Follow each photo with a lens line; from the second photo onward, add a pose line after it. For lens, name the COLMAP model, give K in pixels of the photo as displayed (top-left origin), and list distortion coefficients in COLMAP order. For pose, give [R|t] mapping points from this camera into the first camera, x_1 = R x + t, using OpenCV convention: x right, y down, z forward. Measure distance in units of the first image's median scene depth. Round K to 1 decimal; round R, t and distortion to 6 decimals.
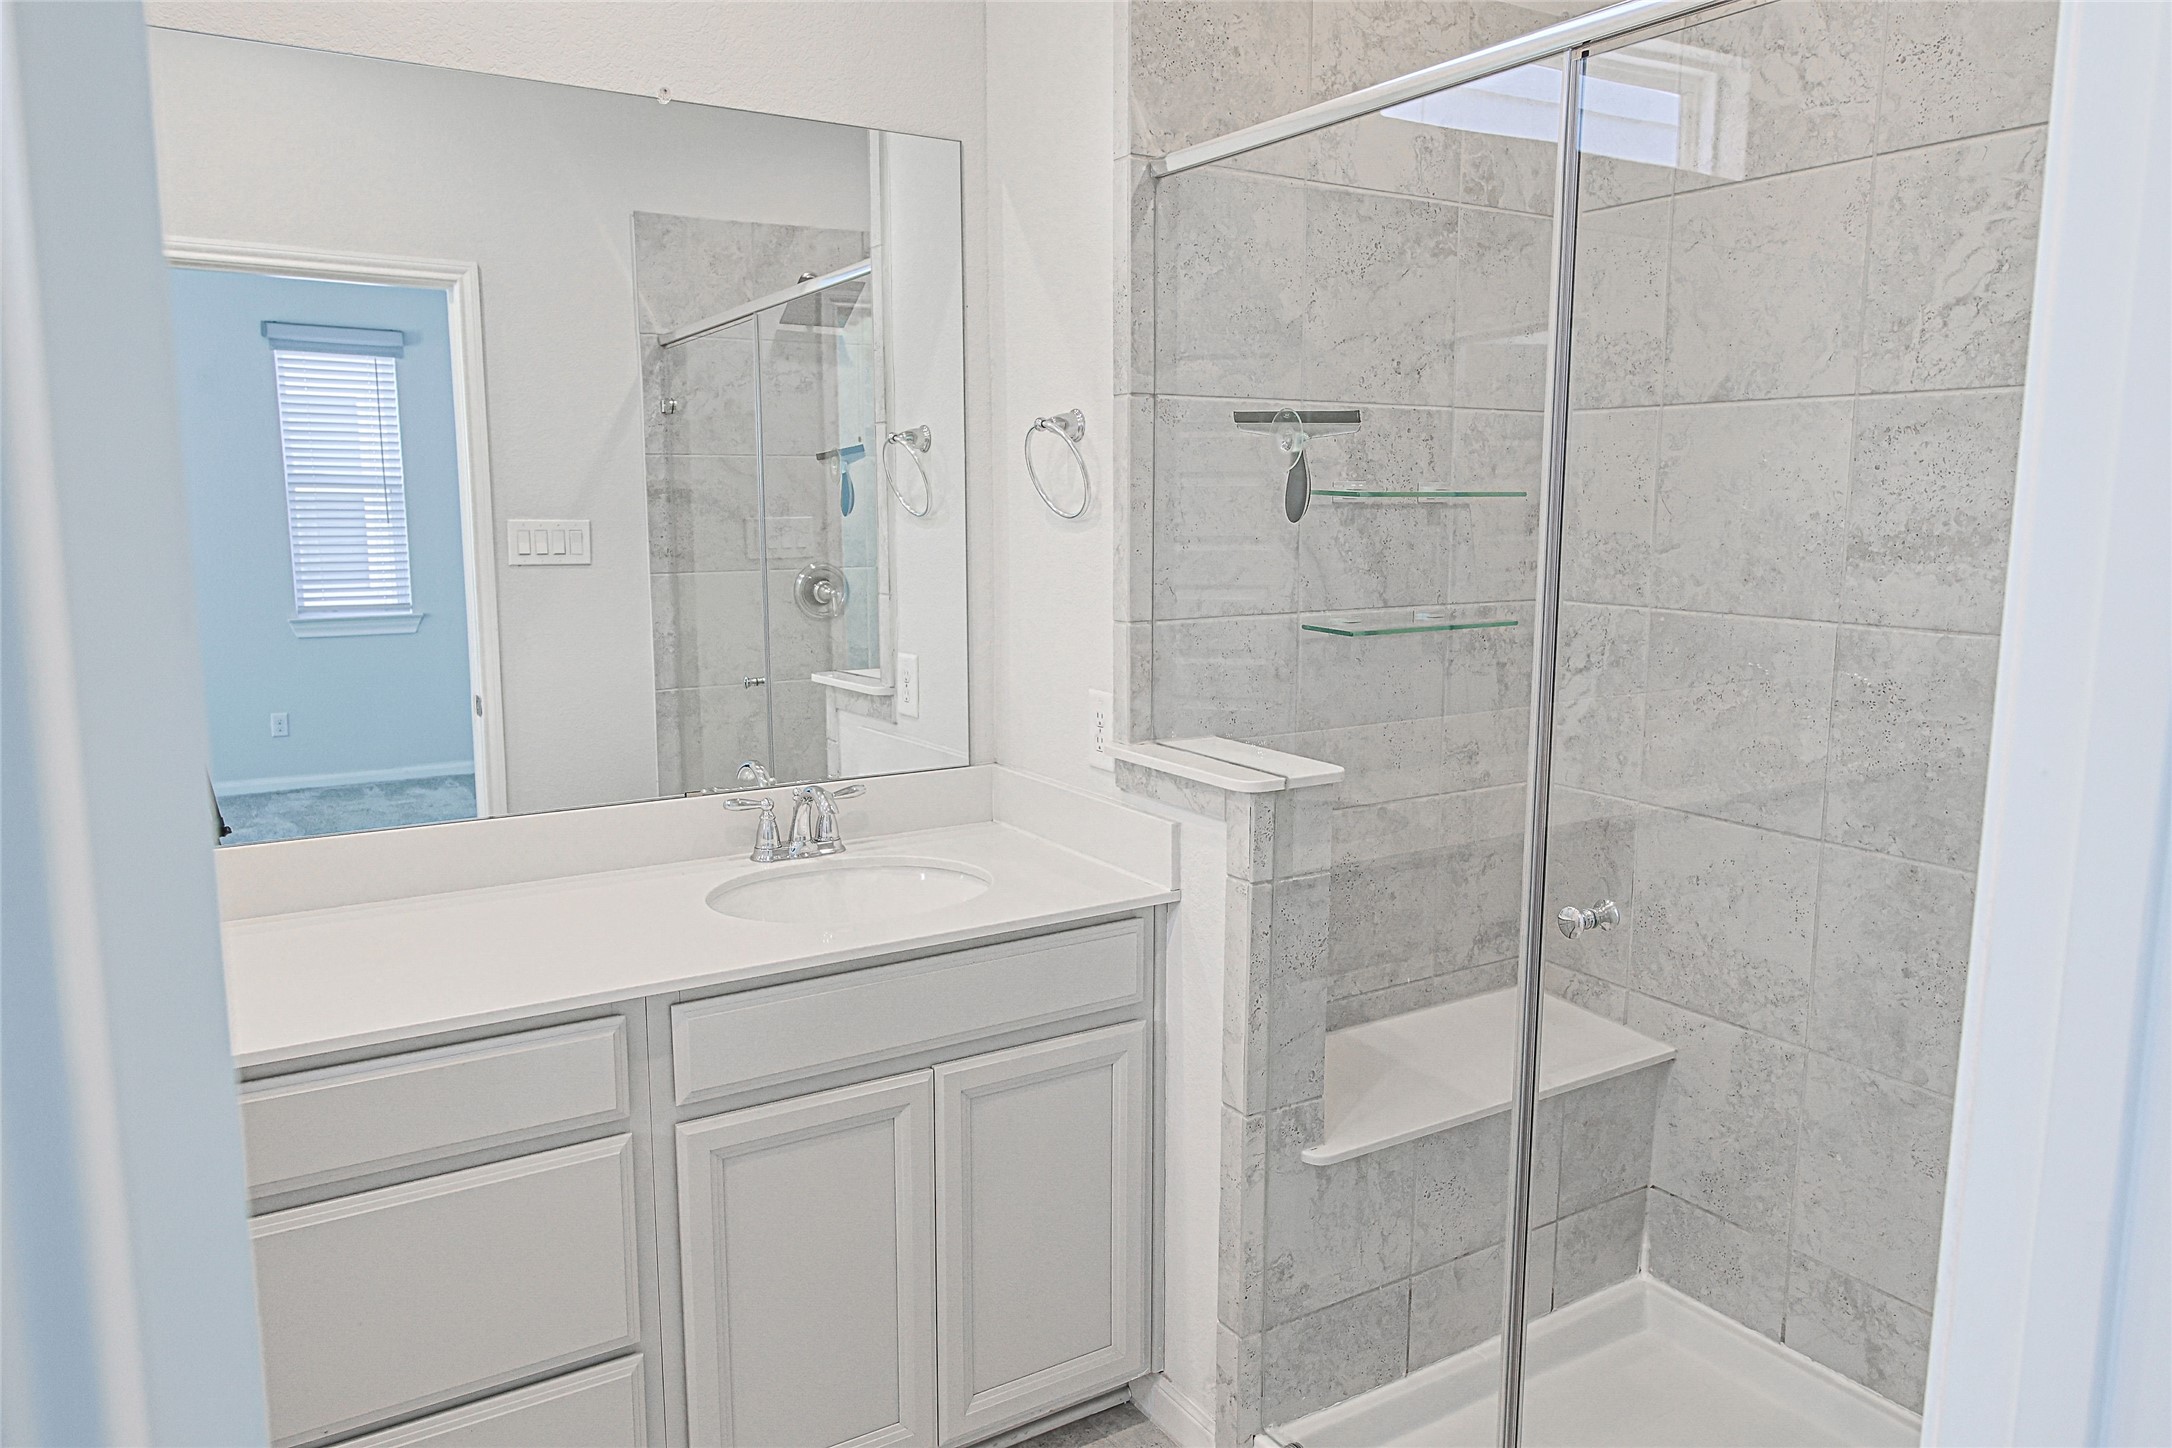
lens RADIAL K [[1460.8, 0, 1090.5], [0, 1460.8, 703.4], [0, 0, 1]] dist [-0.003634, 0.000180]
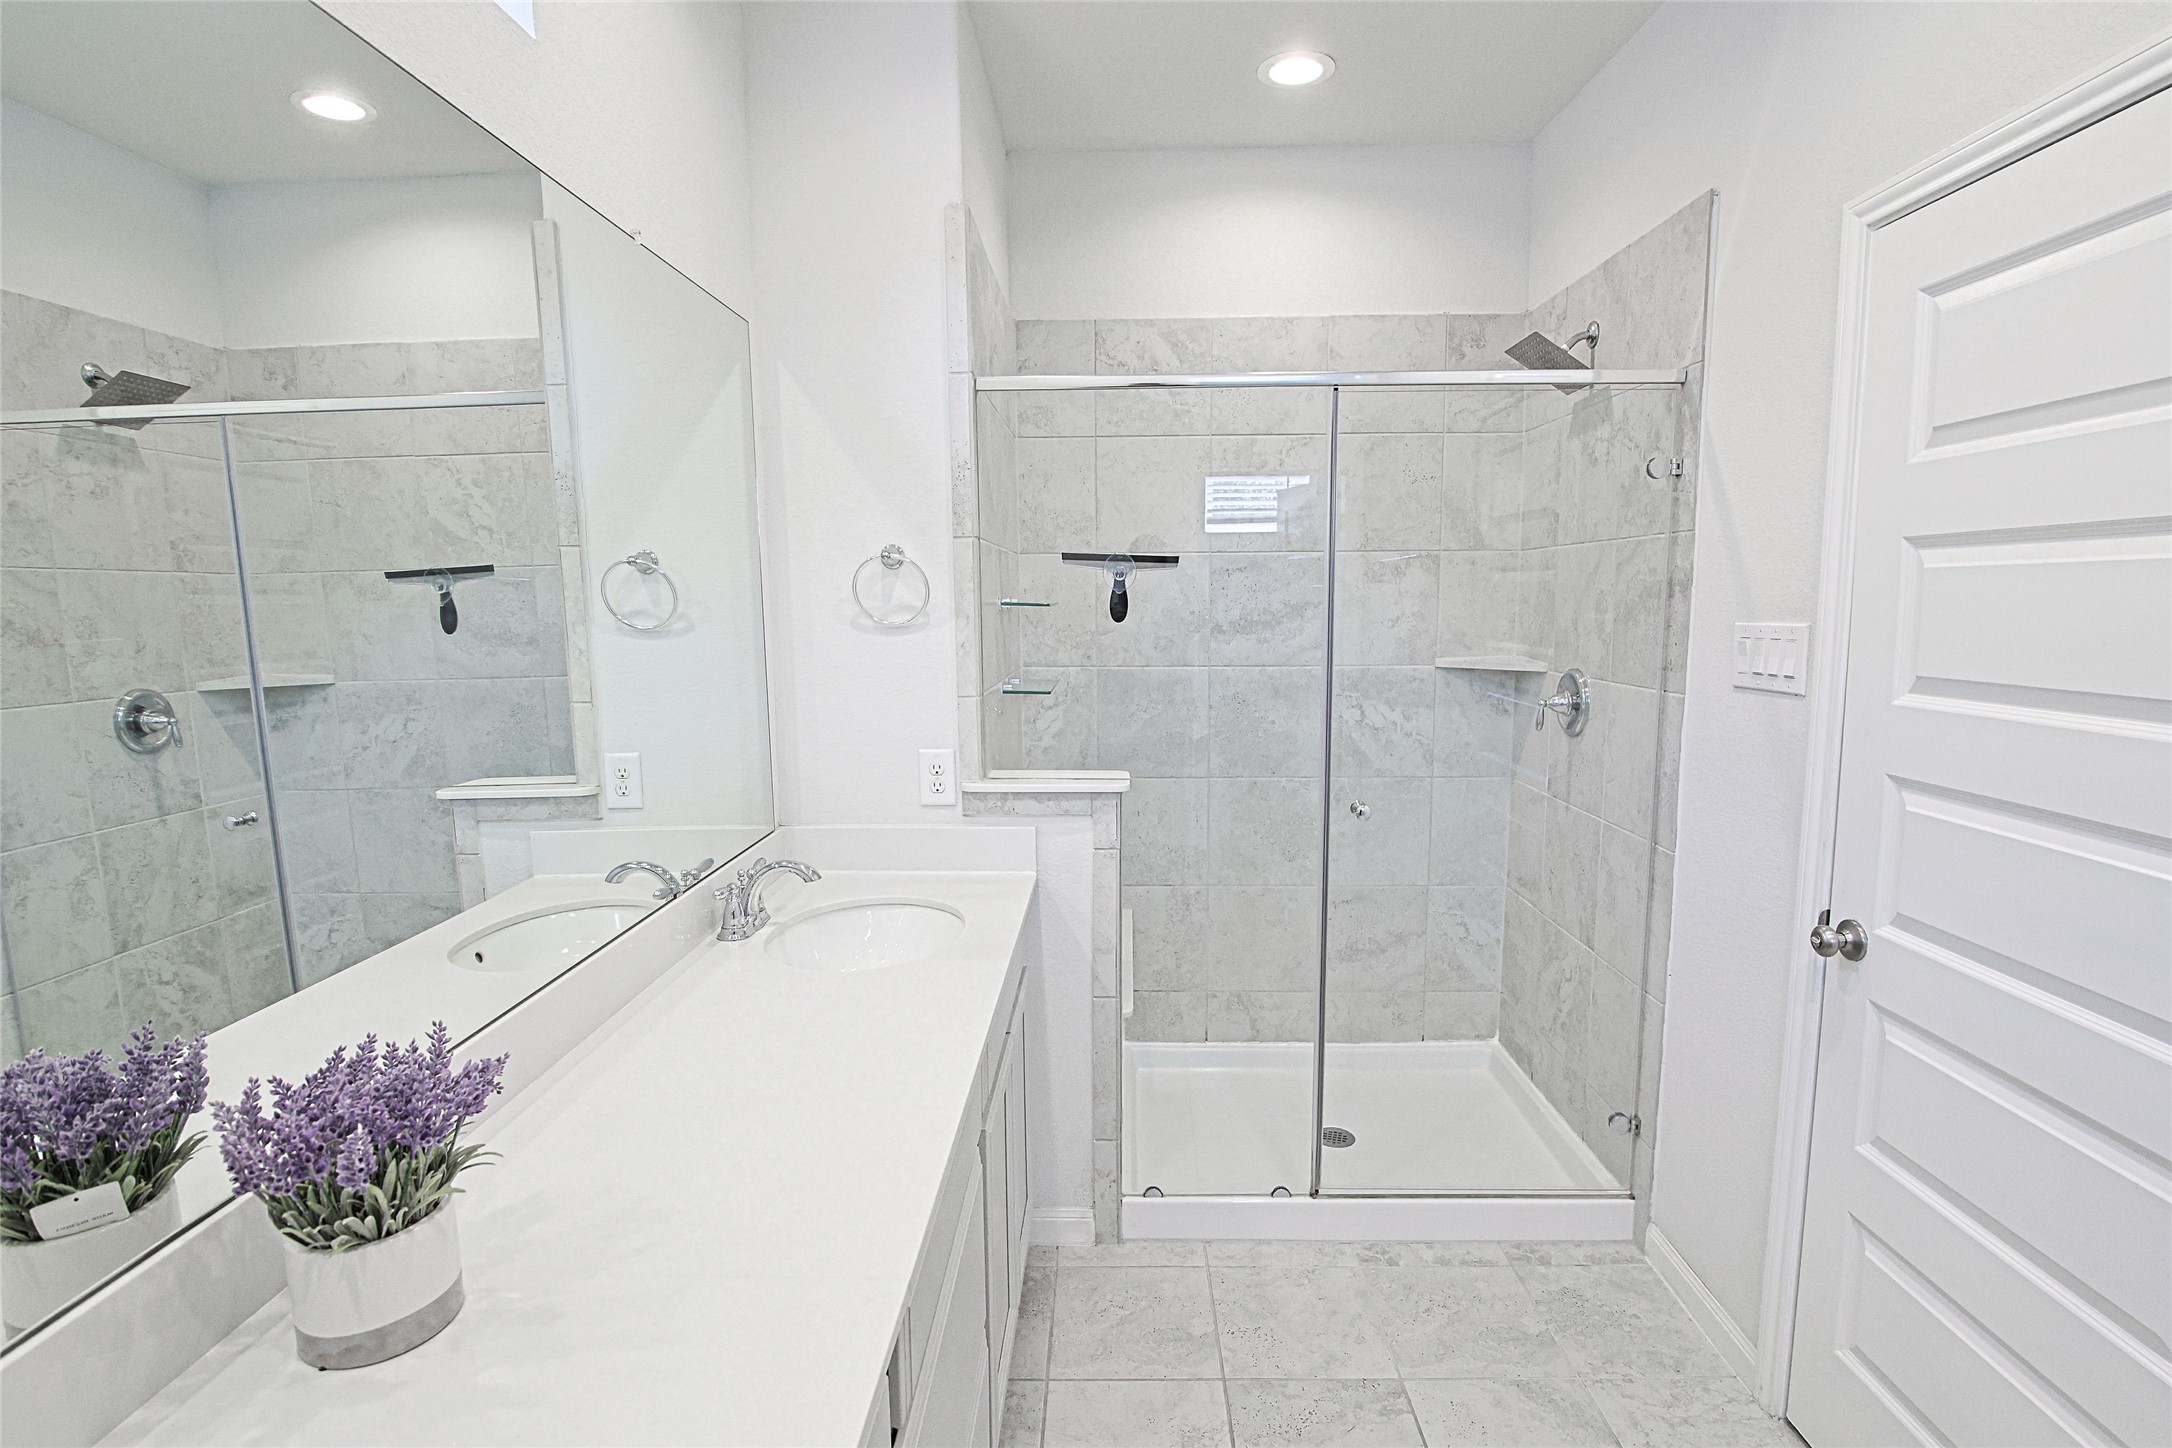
lens RADIAL K [[1043.4, 0, 1087.3], [0, 1043.4, 714.7], [0, 0, 1]] dist [-0.021290, 0.002141]
pose [[0.557359, -0.098583, 0.824398, -0.715631], [0.125207, 0.991551, 0.033922, -0.055771], [-0.820777, 0.084313, 0.564993, 0.324409]]
